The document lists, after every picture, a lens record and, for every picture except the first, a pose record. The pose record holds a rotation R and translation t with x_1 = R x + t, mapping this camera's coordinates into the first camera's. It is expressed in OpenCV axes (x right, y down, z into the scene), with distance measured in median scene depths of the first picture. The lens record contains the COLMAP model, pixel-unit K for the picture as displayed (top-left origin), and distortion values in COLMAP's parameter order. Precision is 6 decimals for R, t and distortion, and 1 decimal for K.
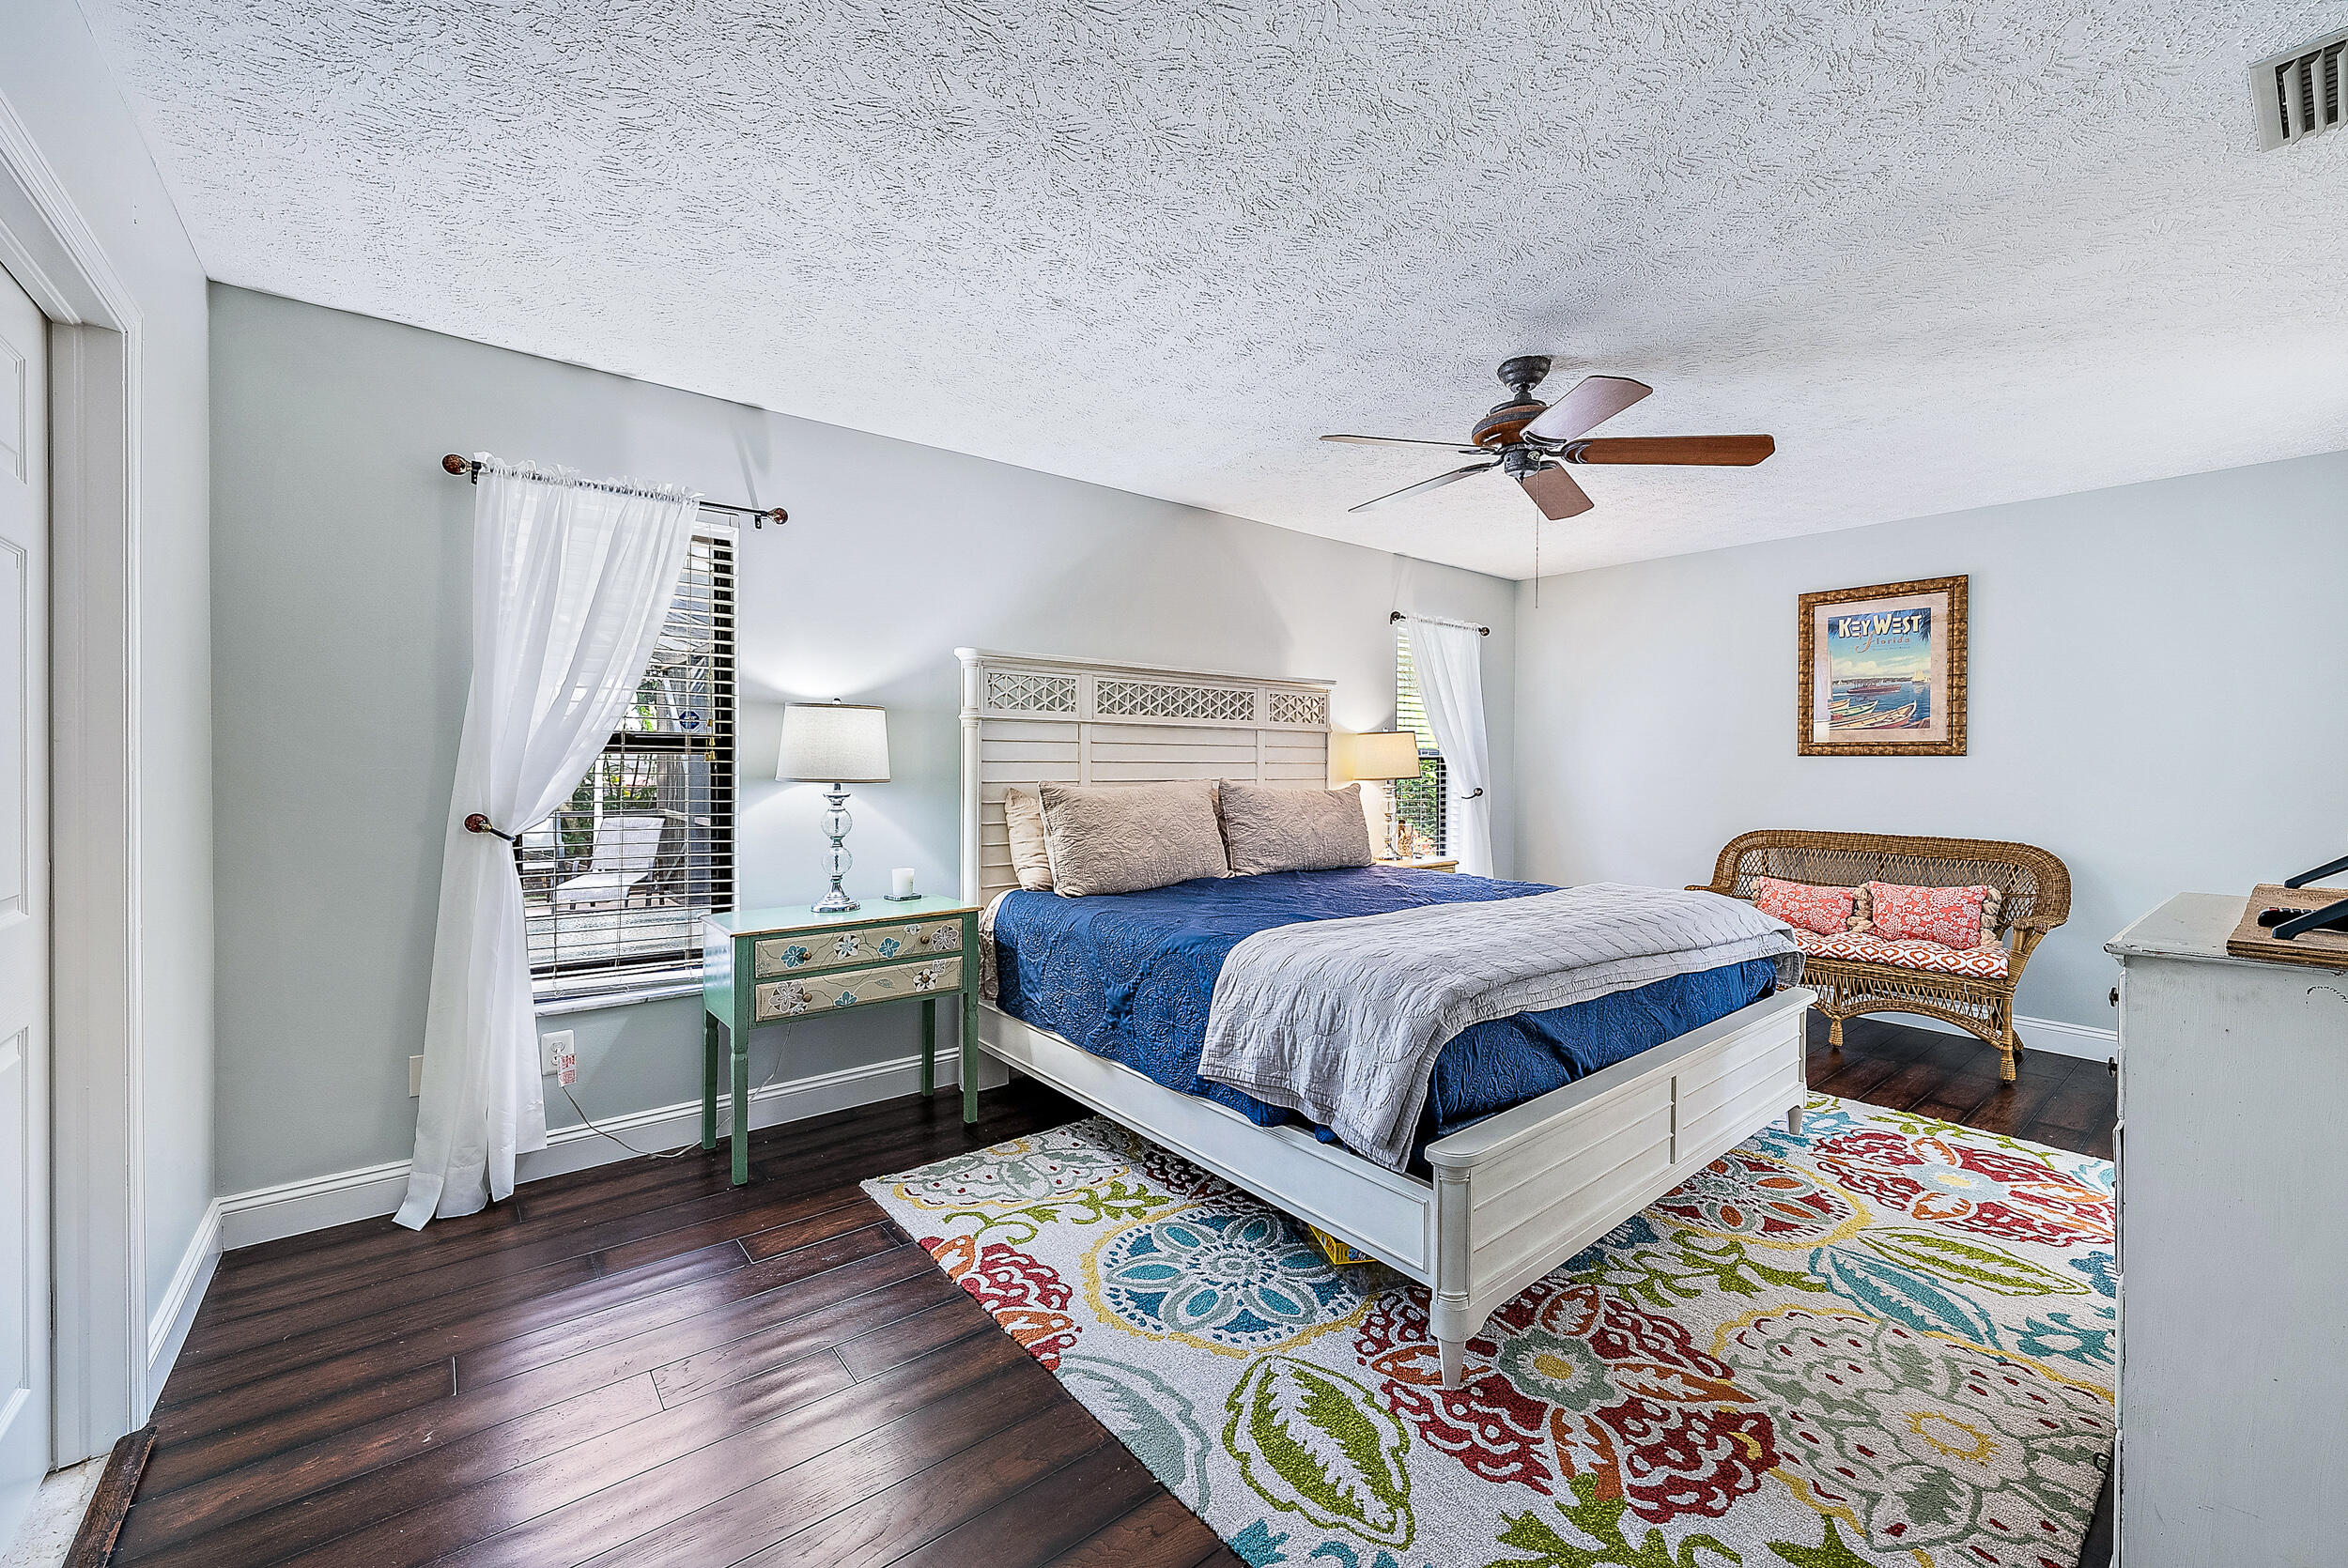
lens RADIAL K [[921.9, 0, 1184.6], [0, 921.9, 787.5], [0, 0, 1]] dist [-0.011010, 0.000025]
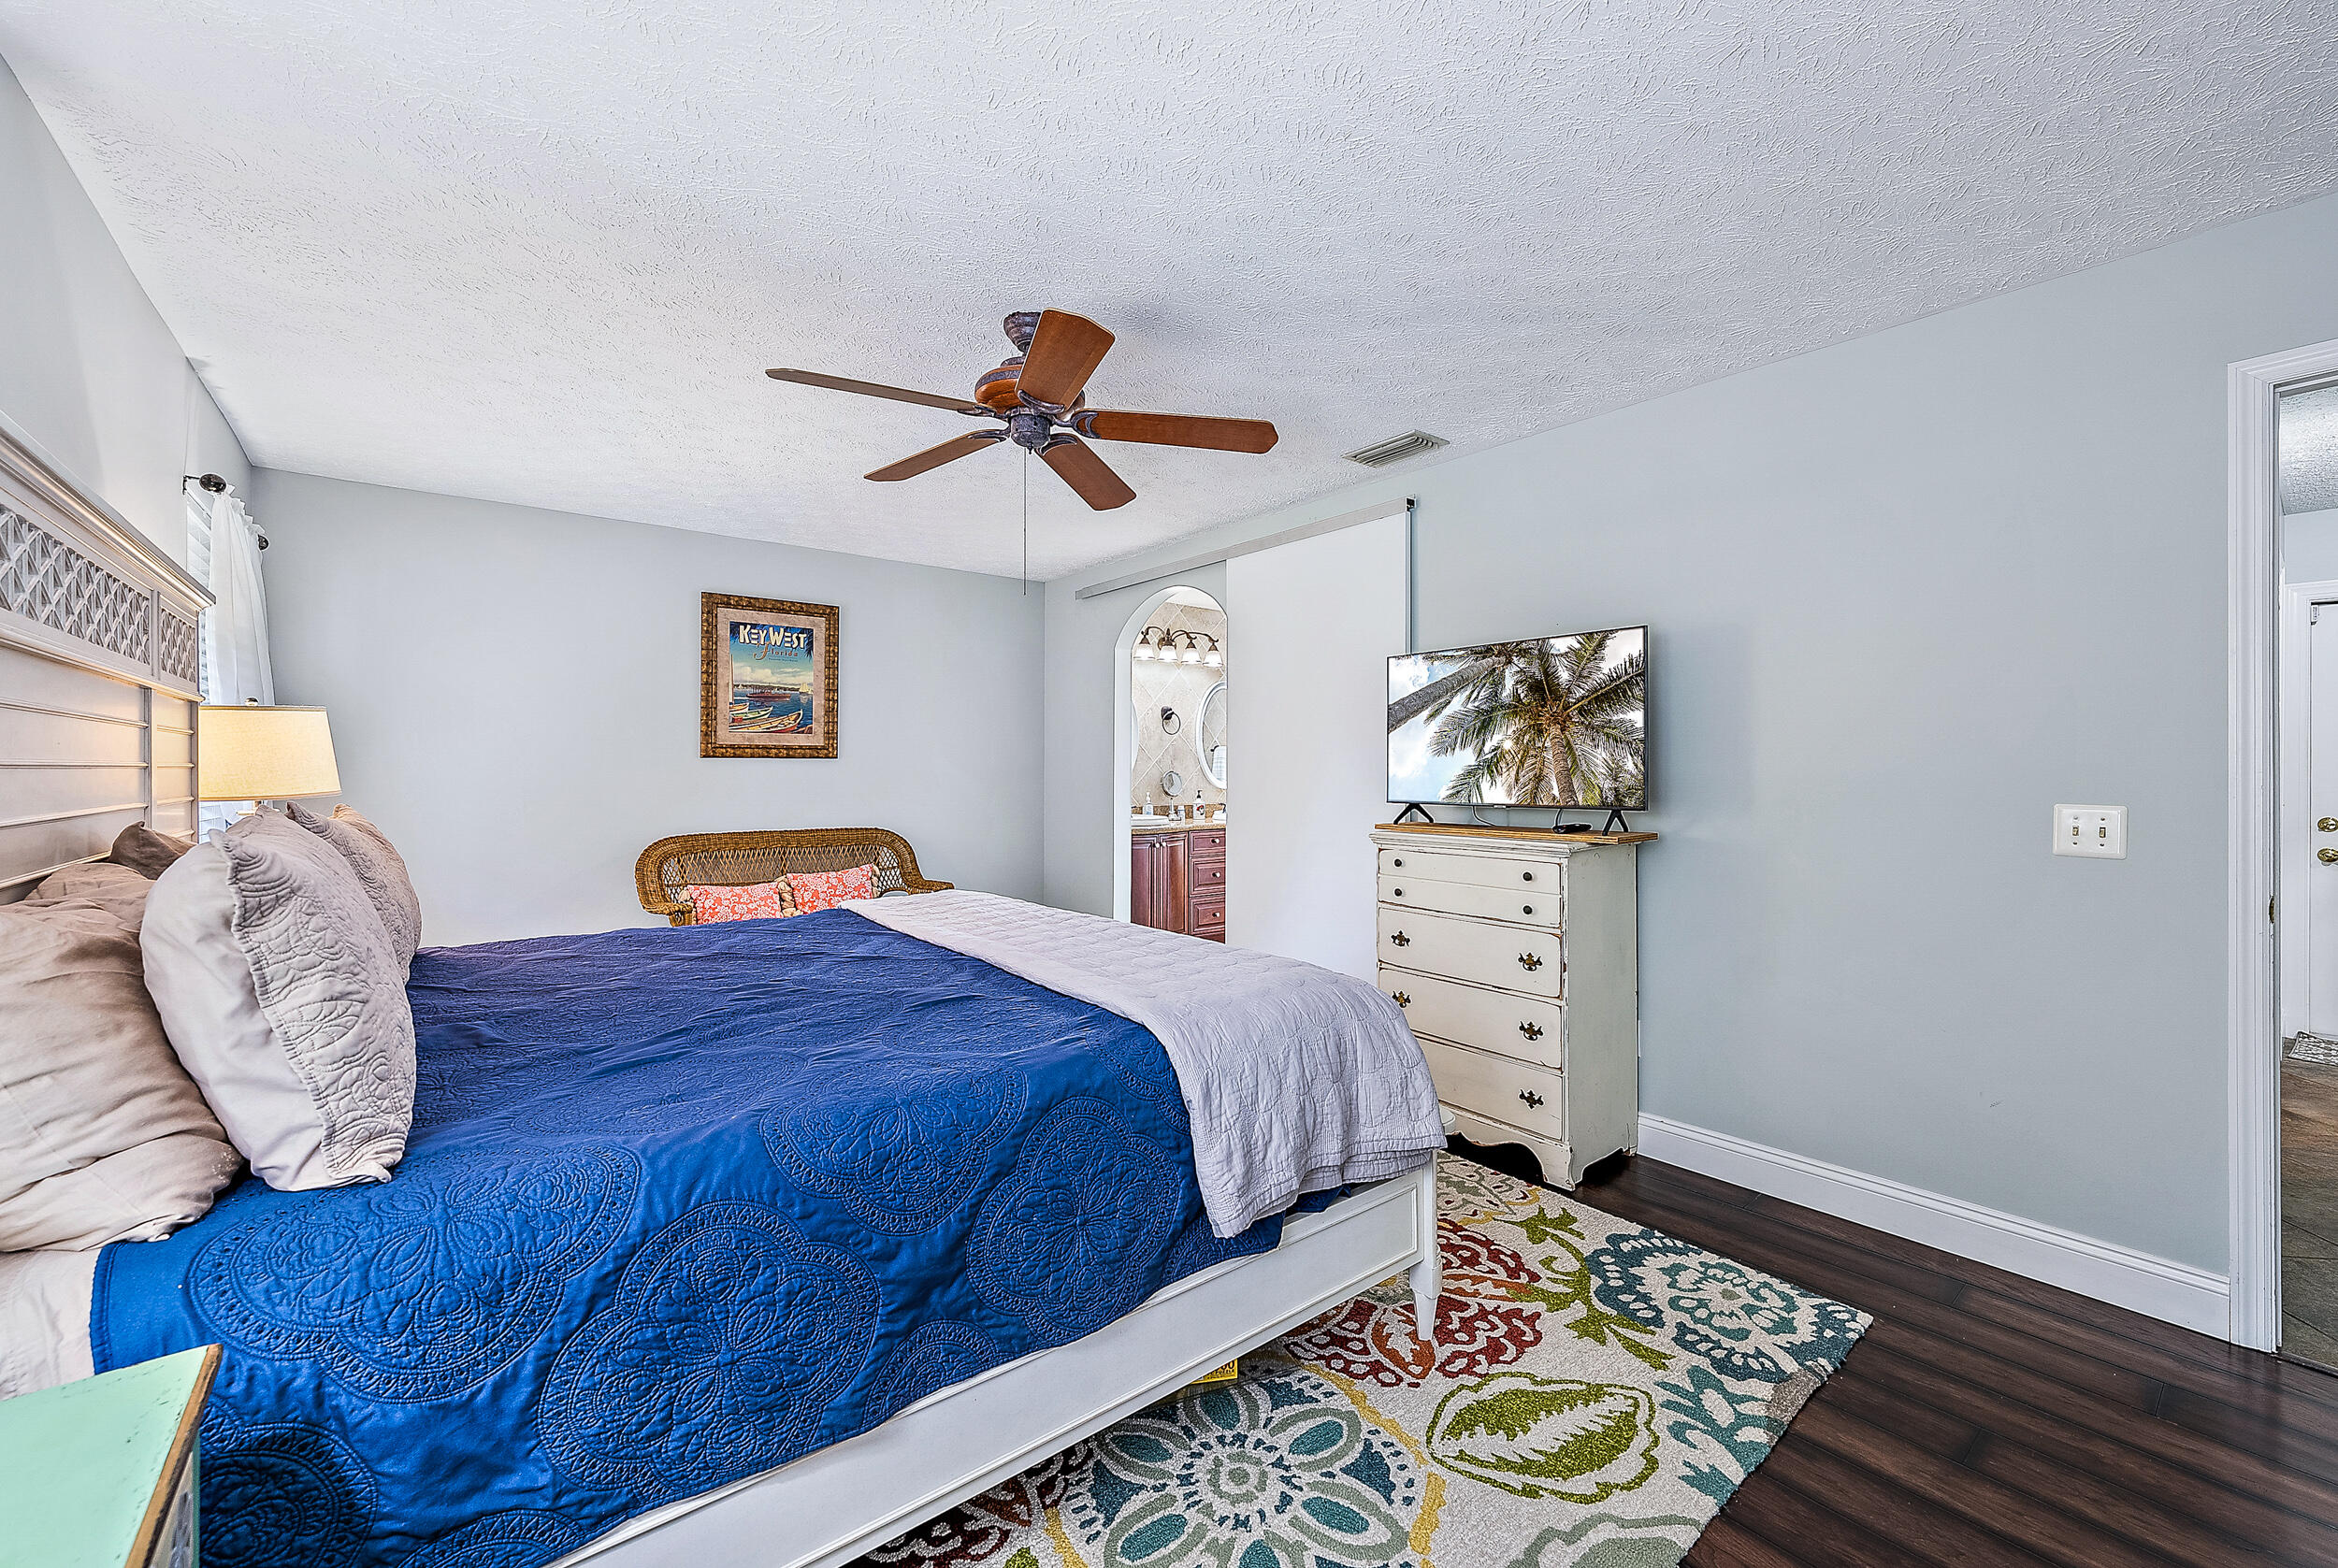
lens RADIAL K [[918.1, 0, 1179.6], [0, 918.1, 787.4], [0, 0, 1]] dist [-0.011010, 0.000025]
pose [[0.017624, -0.025469, 0.999520, -0.561106], [0.025793, 0.999354, 0.025010, -0.025520], [-0.999512, 0.025340, 0.018270, 0.898546]]
